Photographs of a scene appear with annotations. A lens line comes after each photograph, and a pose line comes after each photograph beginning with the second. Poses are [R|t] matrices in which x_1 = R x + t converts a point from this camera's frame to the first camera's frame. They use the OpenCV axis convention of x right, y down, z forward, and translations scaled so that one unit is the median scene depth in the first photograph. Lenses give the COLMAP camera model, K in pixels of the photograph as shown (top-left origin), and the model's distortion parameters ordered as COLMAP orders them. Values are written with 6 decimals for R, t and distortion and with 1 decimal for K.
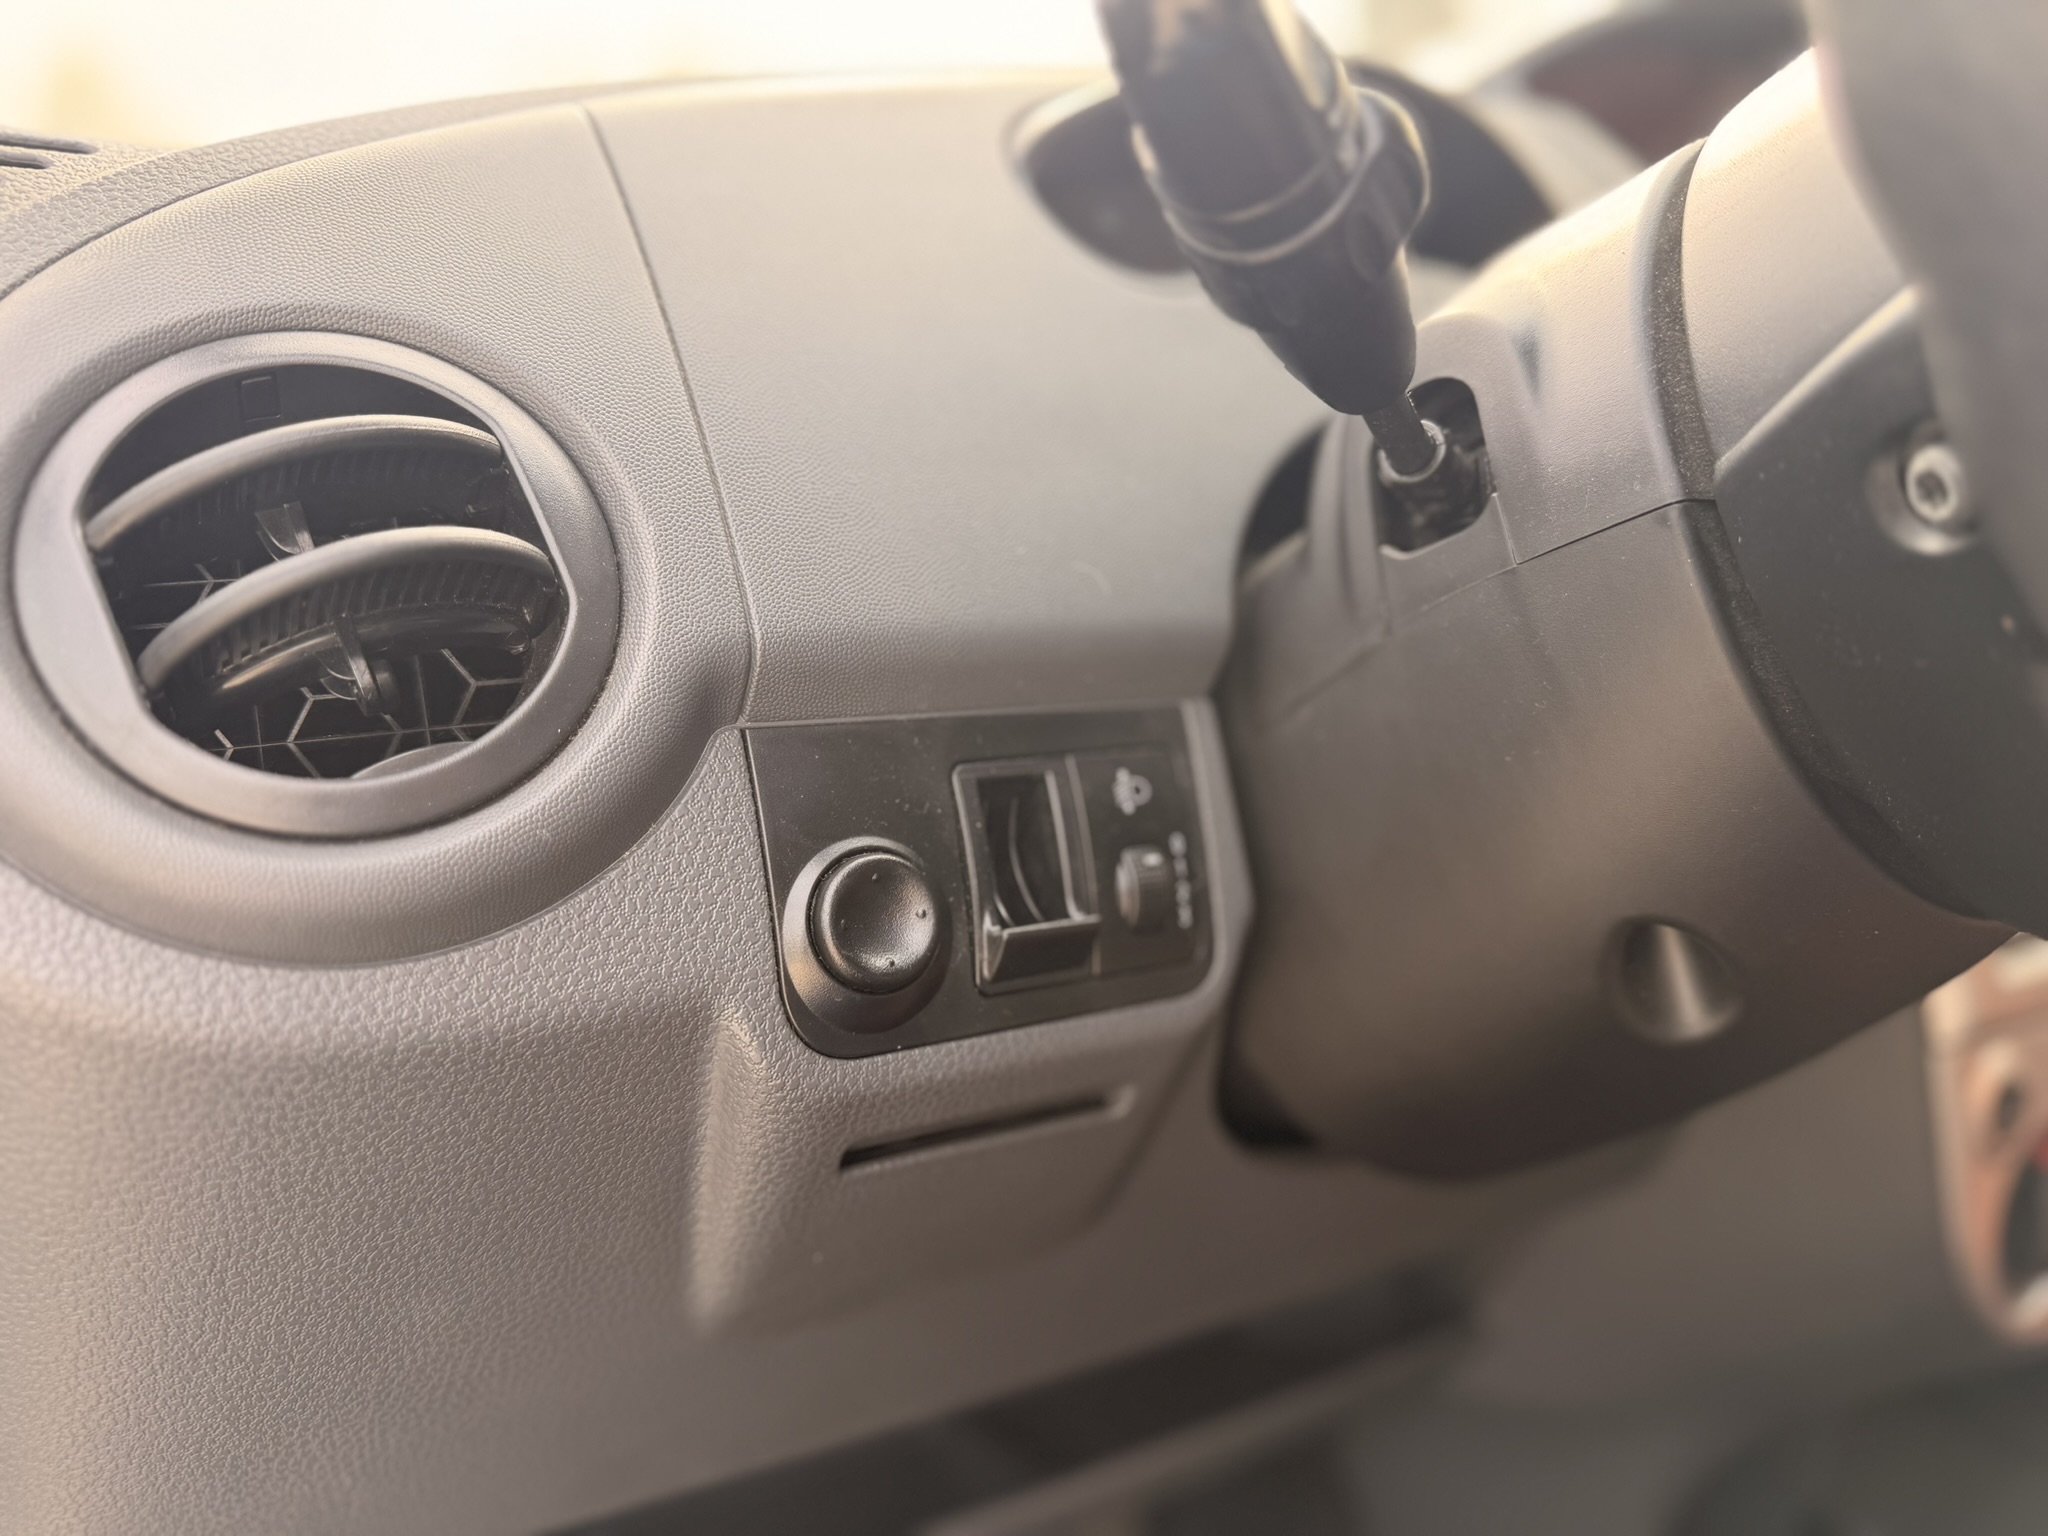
lens RADIAL K [[1503.2, 0, 1024.0], [0, 1503.2, 768.0], [0, 0, 1]] dist [0.006743, 0.000025]
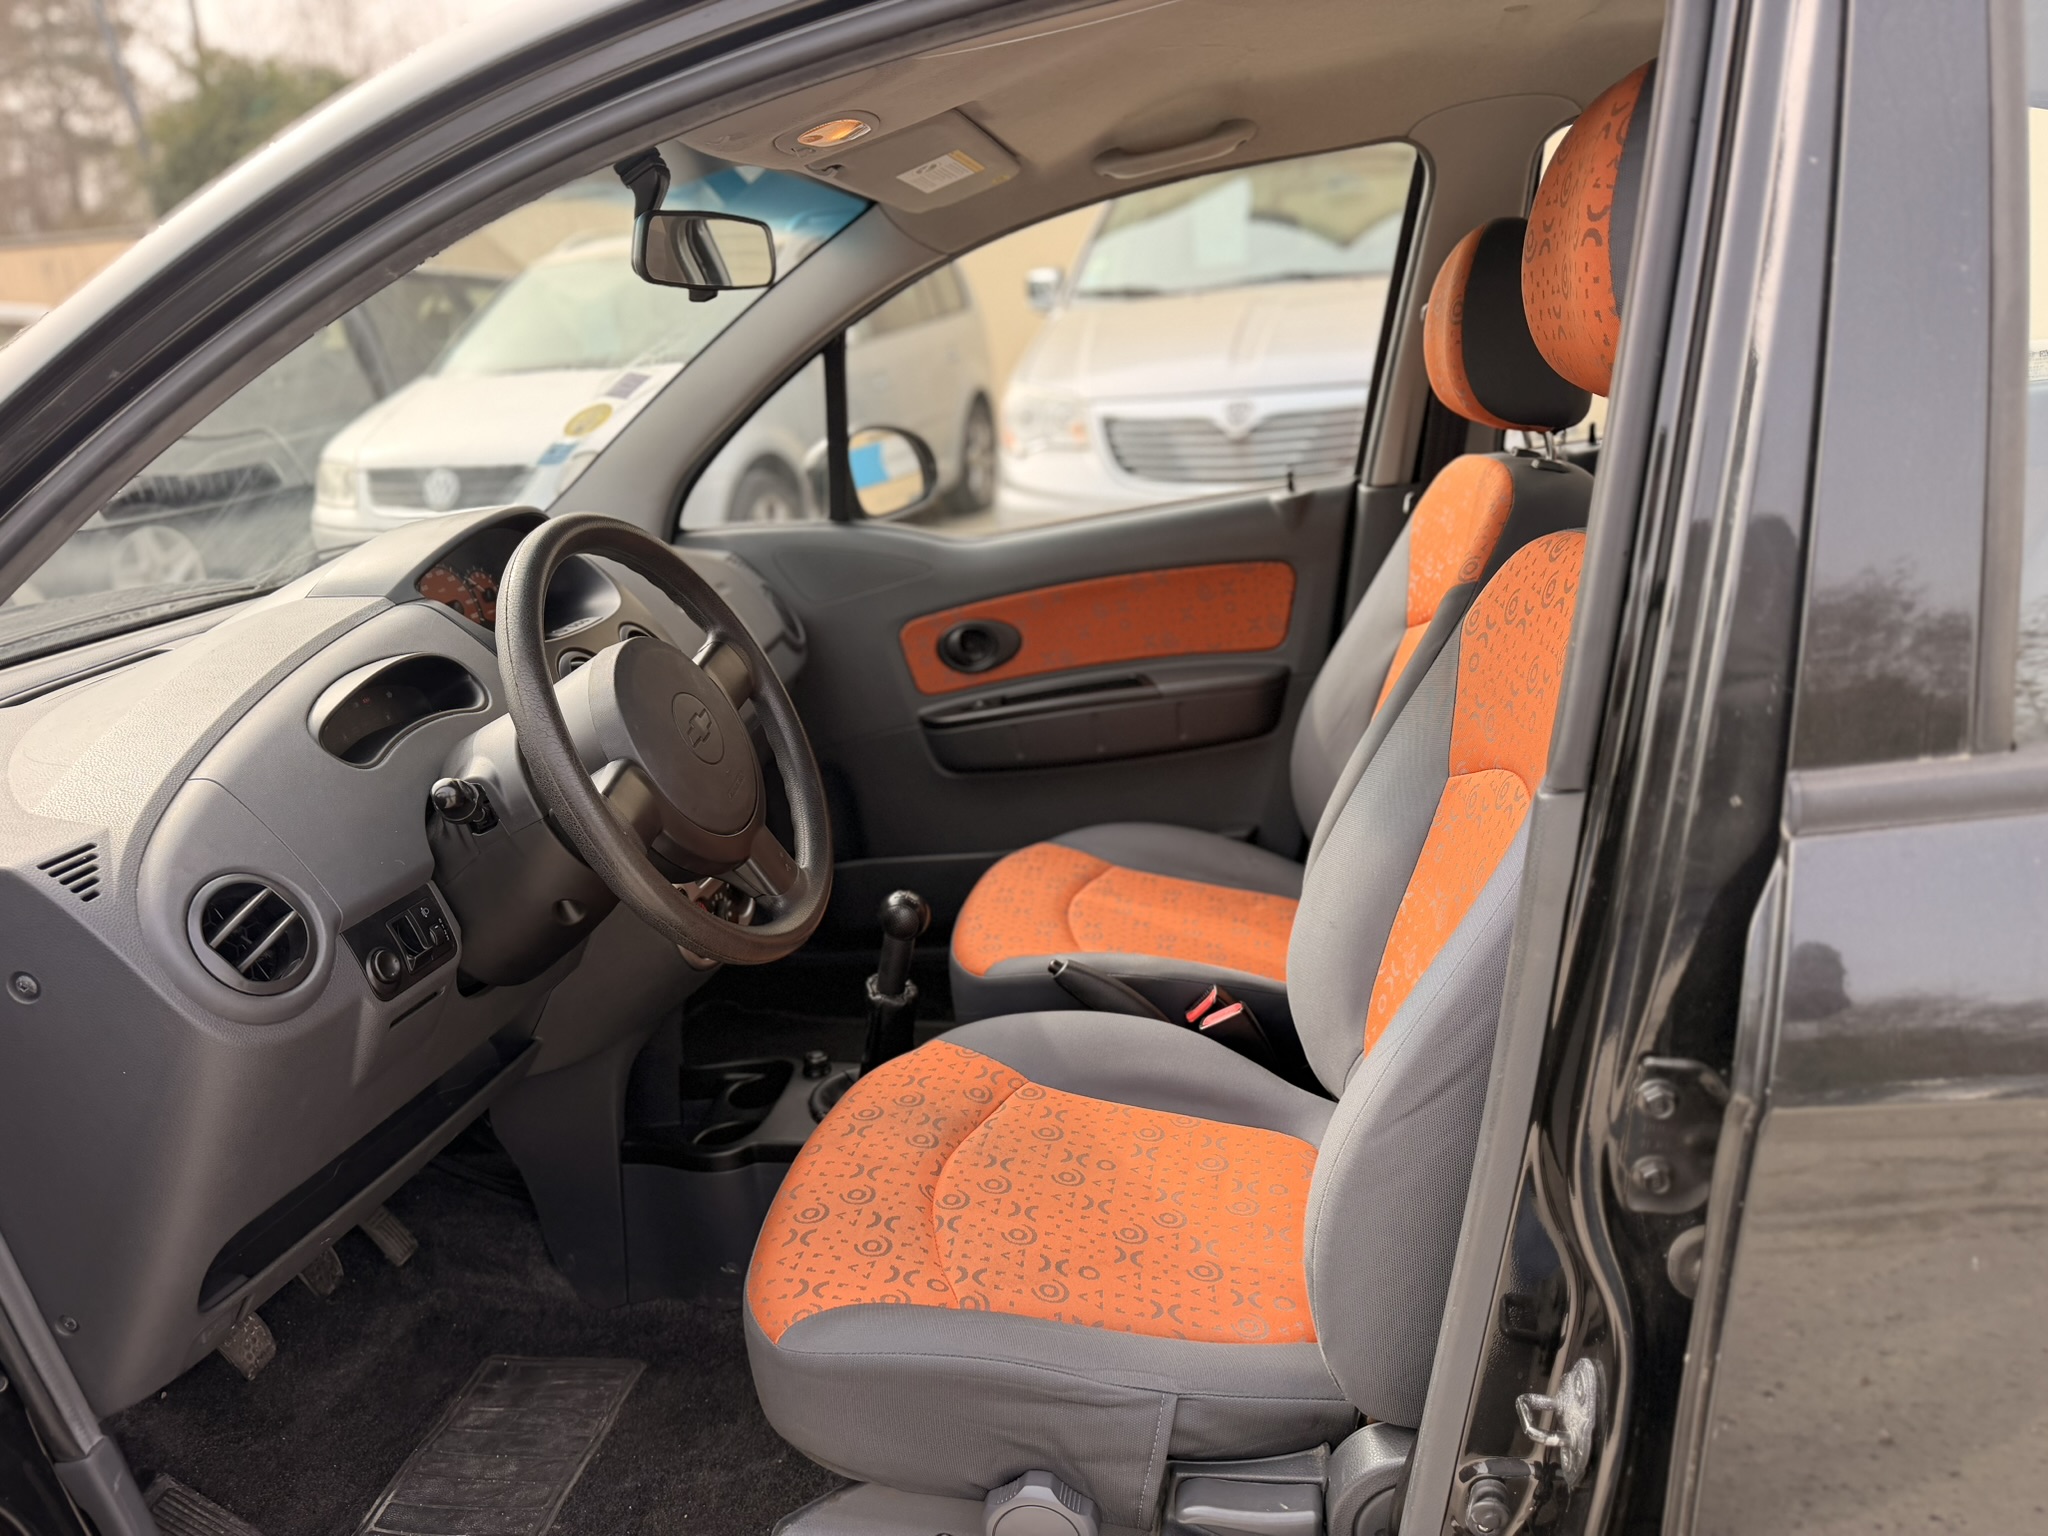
lens RADIAL K [[1503.2, 0, 1024.0], [0, 1503.2, 768.0], [0, 0, 1]] dist [0.006743, 0.000025]
pose [[0.724472, -0.262974, 0.637169, -1.170219], [0.207695, 0.964687, 0.161996, -0.643315], [-0.657269, 0.014976, 0.753507, -2.885705]]
